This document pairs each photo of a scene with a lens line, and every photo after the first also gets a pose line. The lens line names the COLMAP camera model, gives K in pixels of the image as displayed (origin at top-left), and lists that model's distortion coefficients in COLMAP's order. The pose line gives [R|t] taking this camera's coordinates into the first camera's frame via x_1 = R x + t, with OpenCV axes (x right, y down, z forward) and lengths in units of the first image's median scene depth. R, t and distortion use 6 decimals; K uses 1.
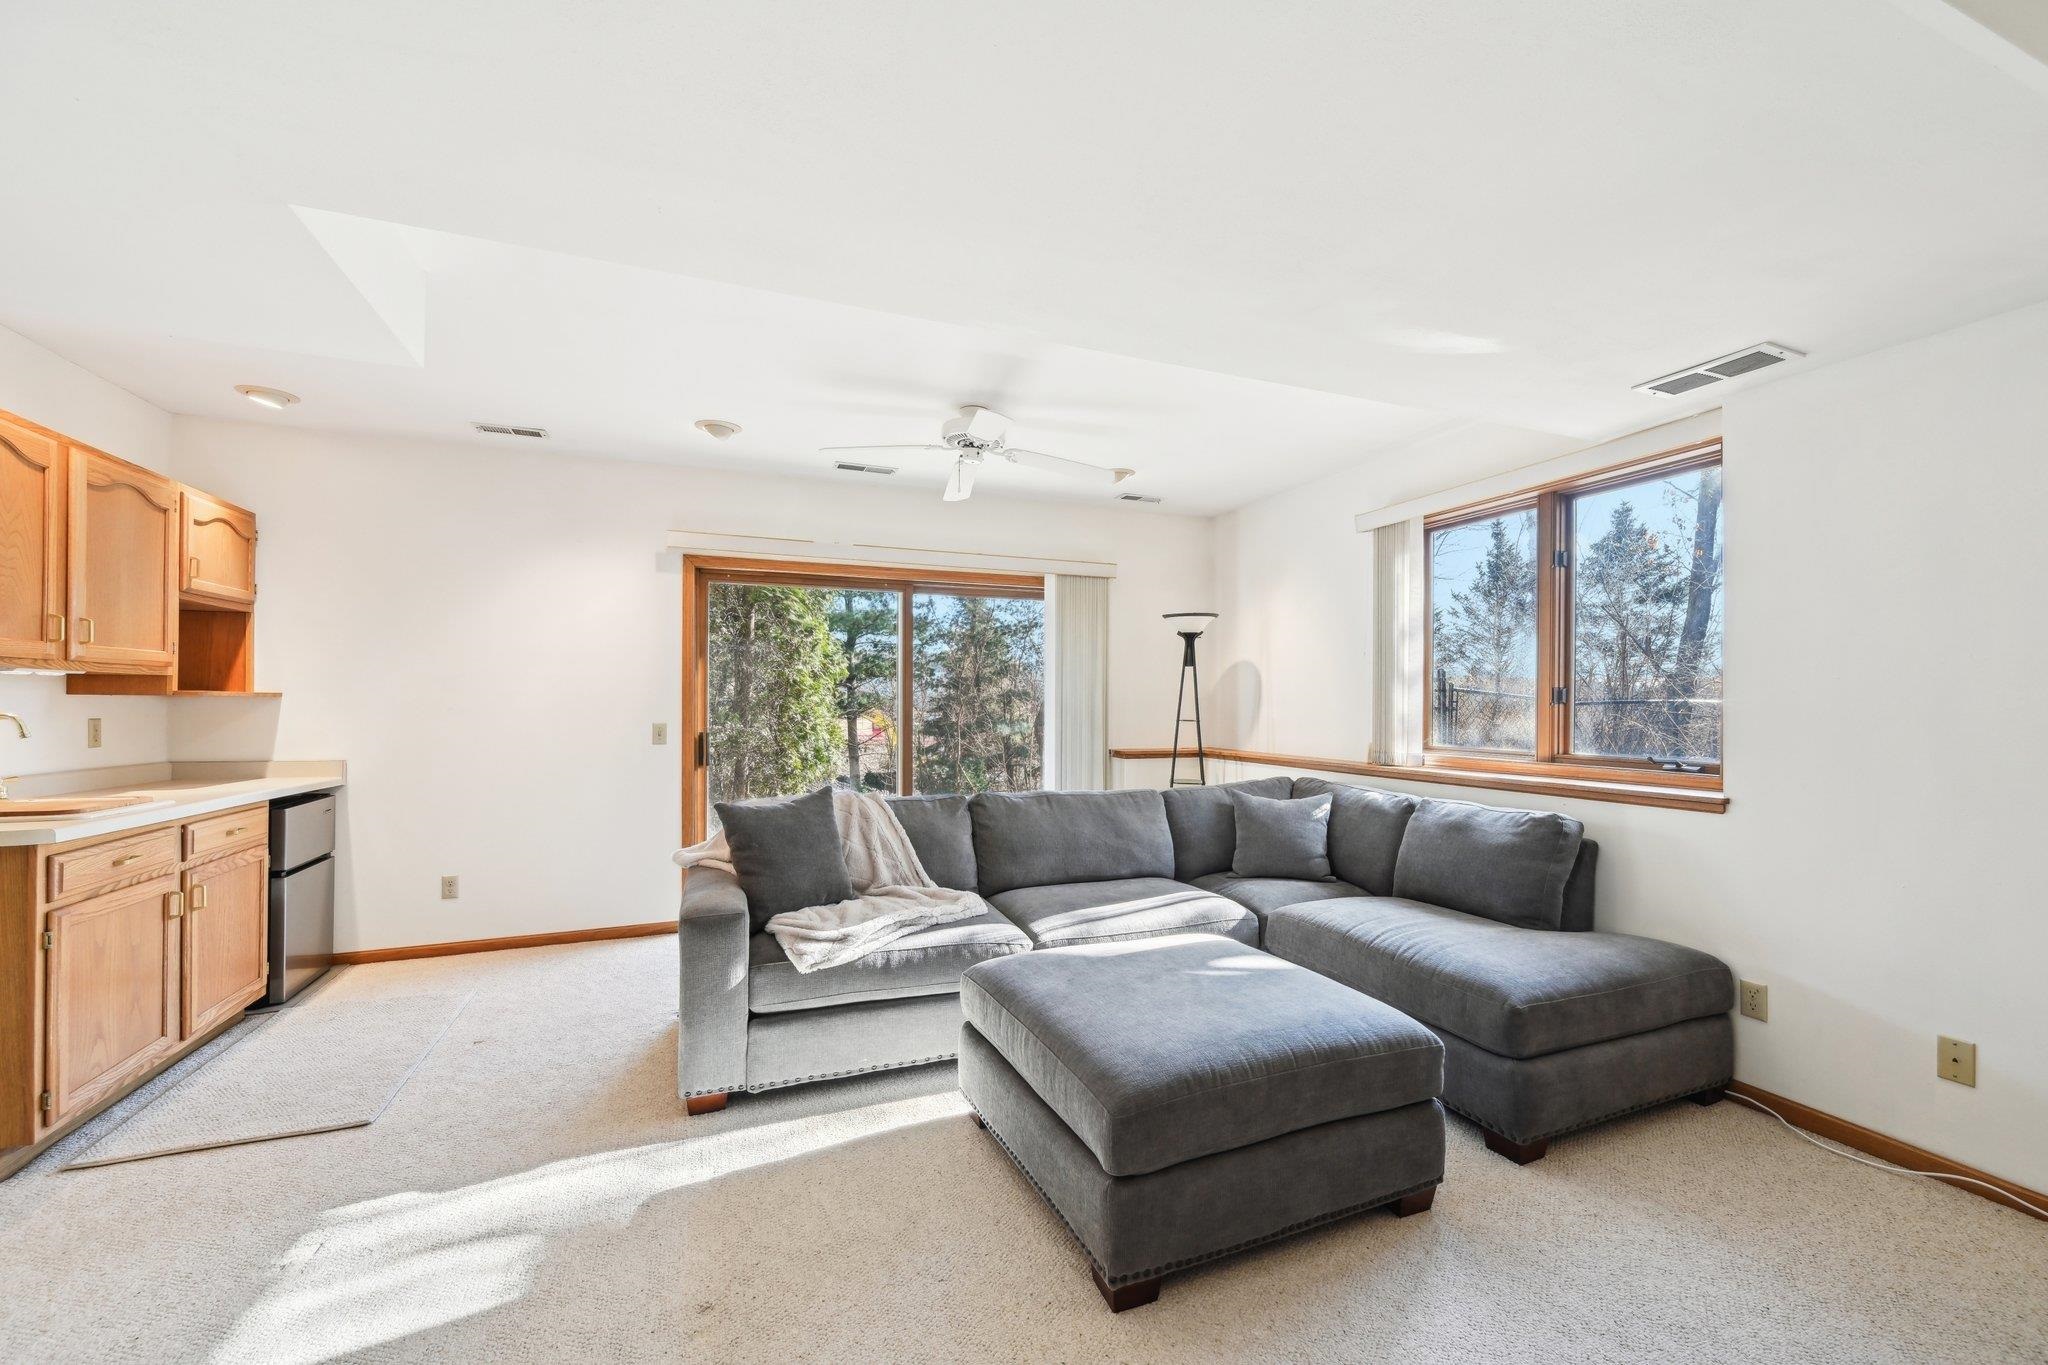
lens RADIAL K [[819.1, 0, 1040.0], [0, 819.1, 696.3], [0, 0, 1]] dist [-0.002222, 0.000822]
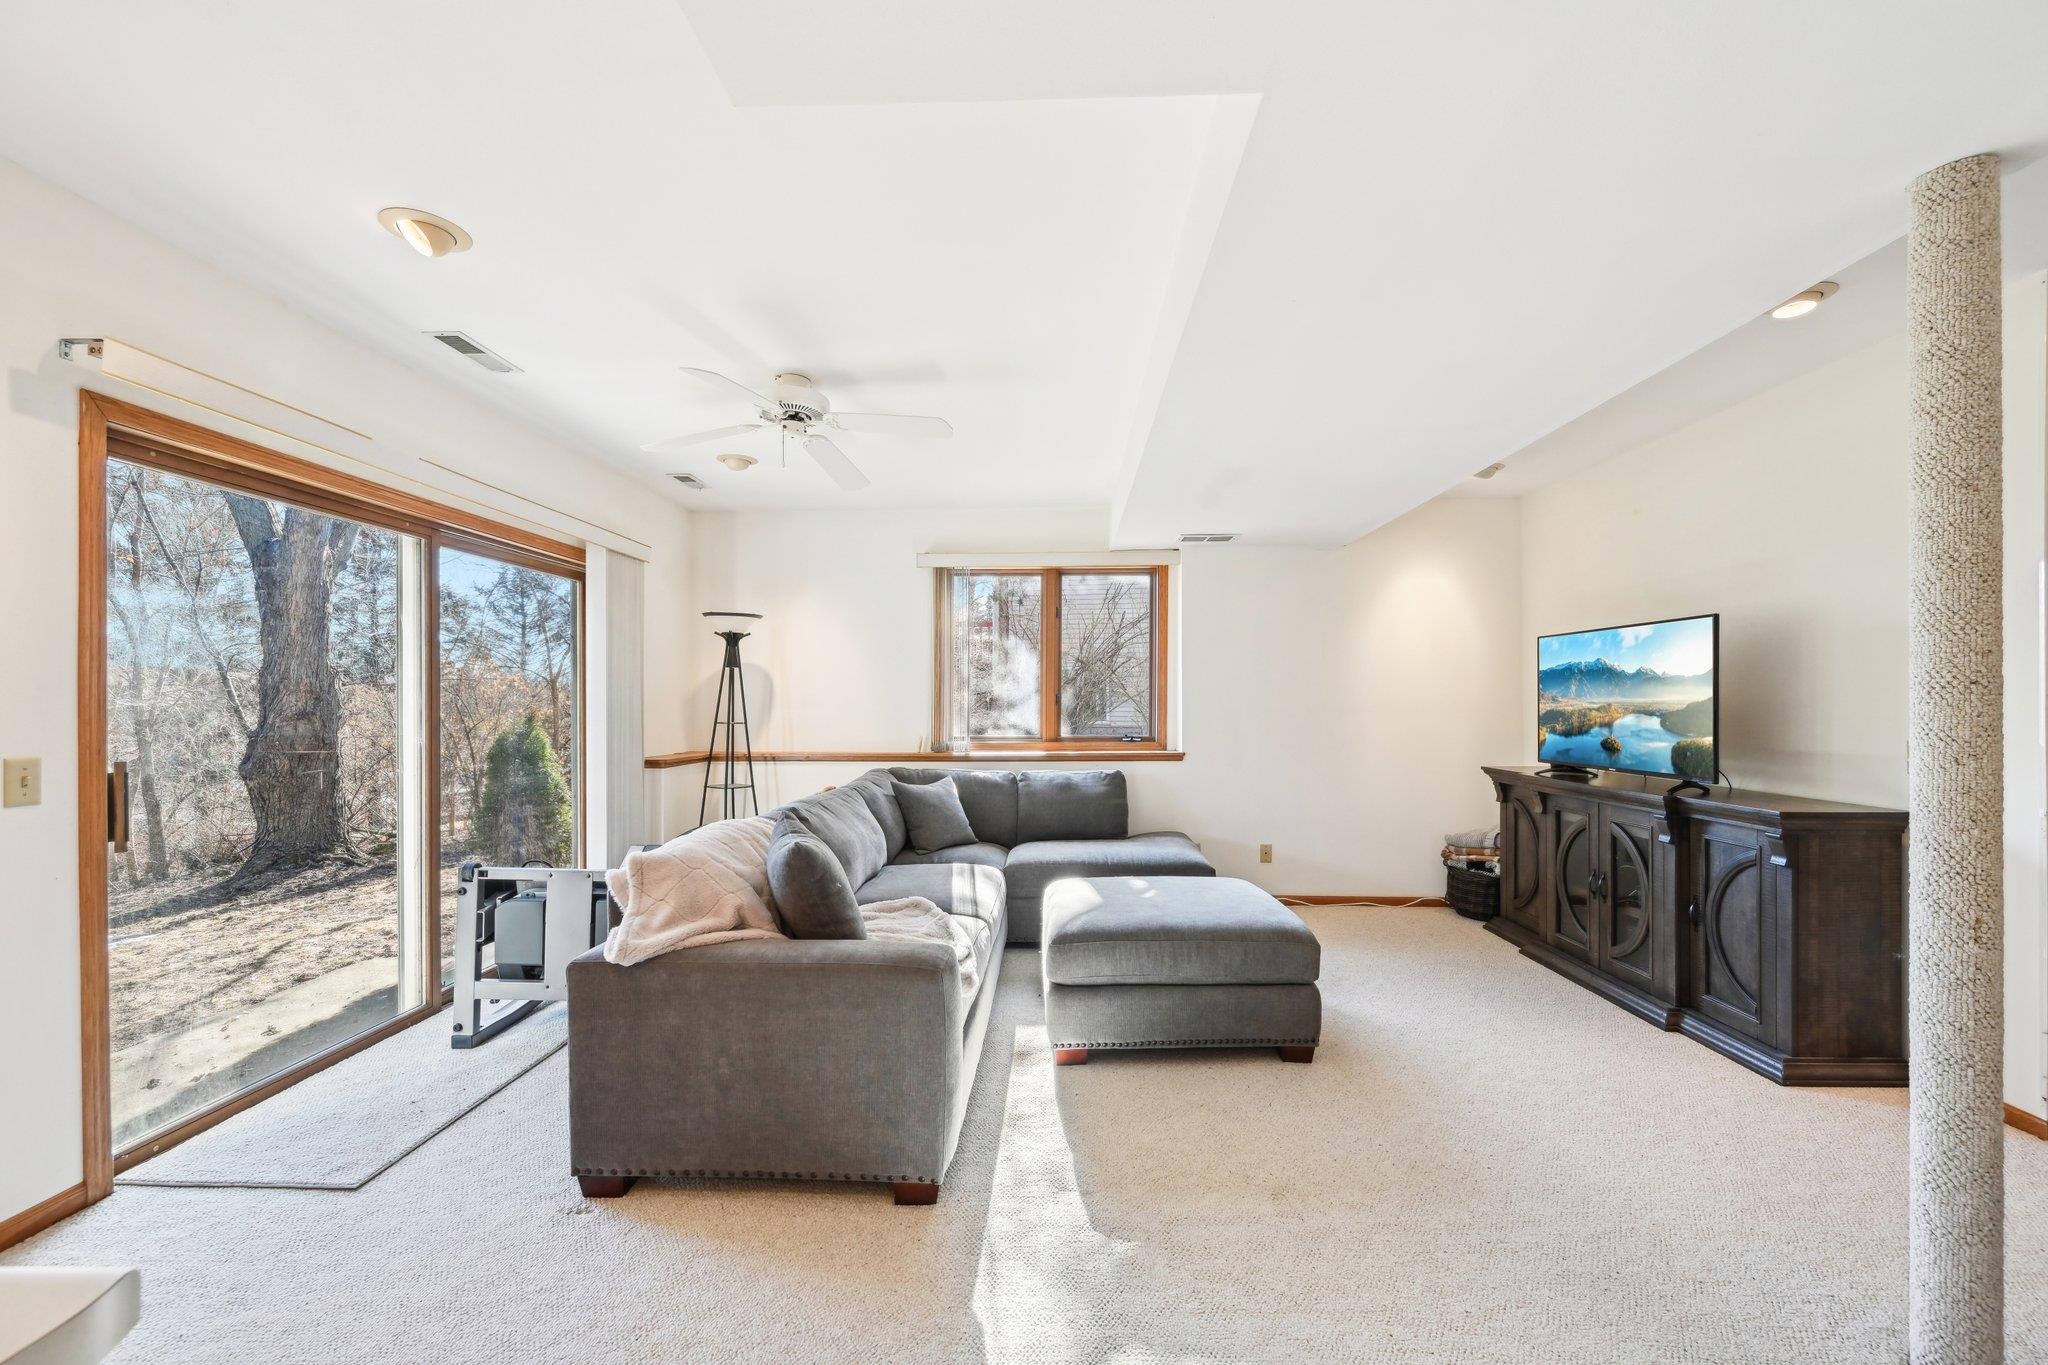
lens RADIAL K [[819.1, 0, 1026.5], [0, 819.1, 708.9], [0, 0, 1]] dist [-0.002222, 0.000822]
pose [[0.401460, -0.009304, 0.915829, -0.841016], [-0.004644, 0.999915, 0.012194, -0.001843], [-0.915865, -0.009149, 0.401382, 0.426966]]
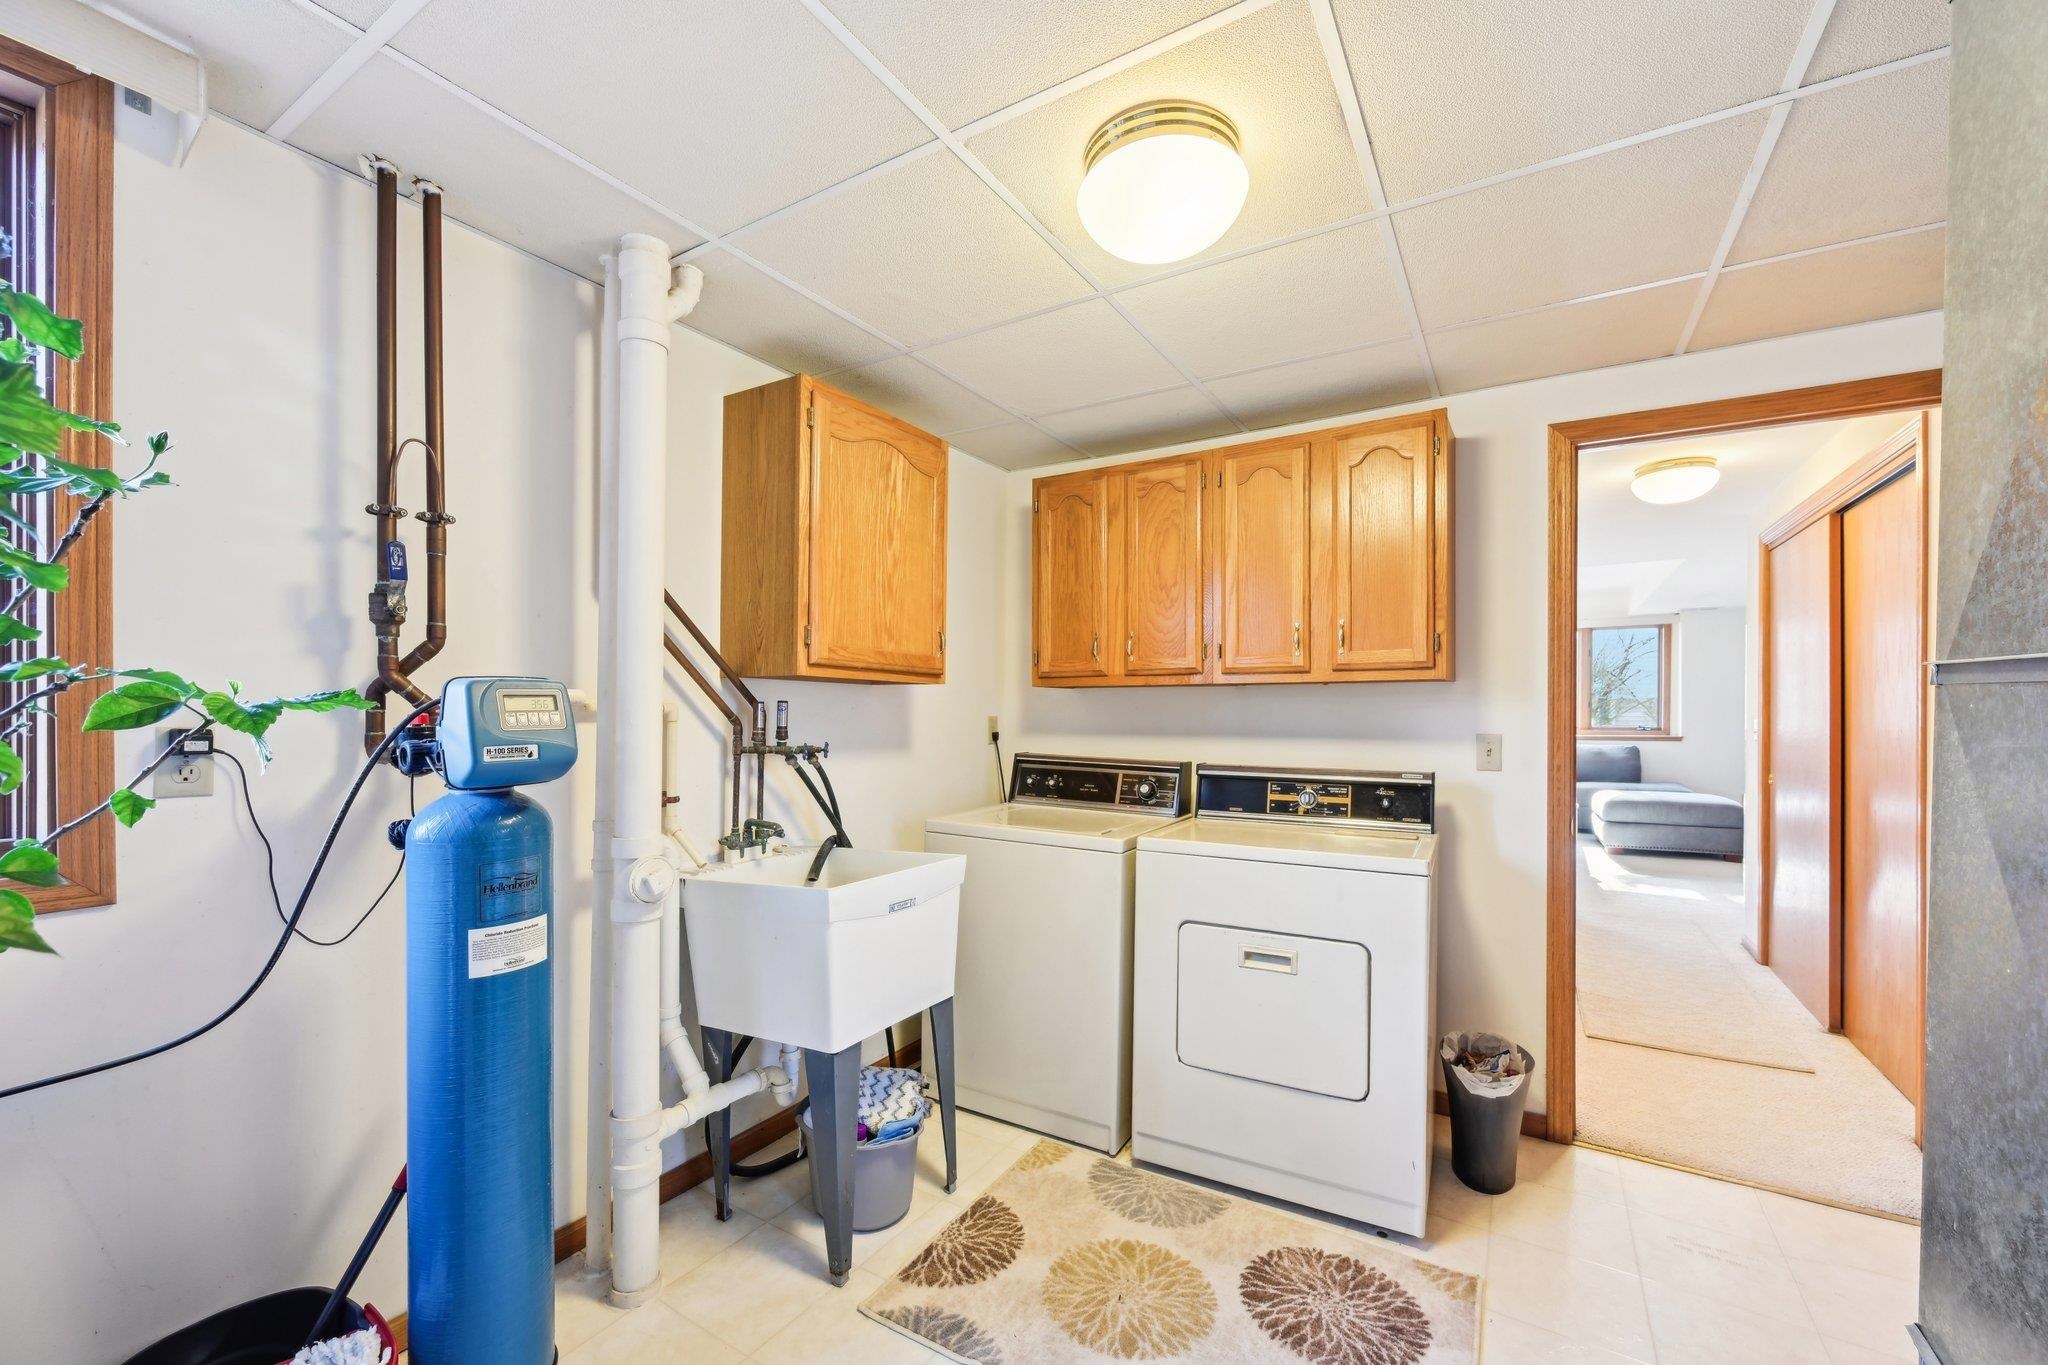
lens RADIAL K [[819.1, 0, 1029.5], [0, 819.1, 704.2], [0, 0, 1]] dist [-0.002222, 0.000822]
pose [[0.798508, 0.002058, 0.601981, -2.468342], [-0.008222, 0.999938, 0.007488, -0.008661], [-0.601928, -0.010928, 0.798476, -0.033092]]
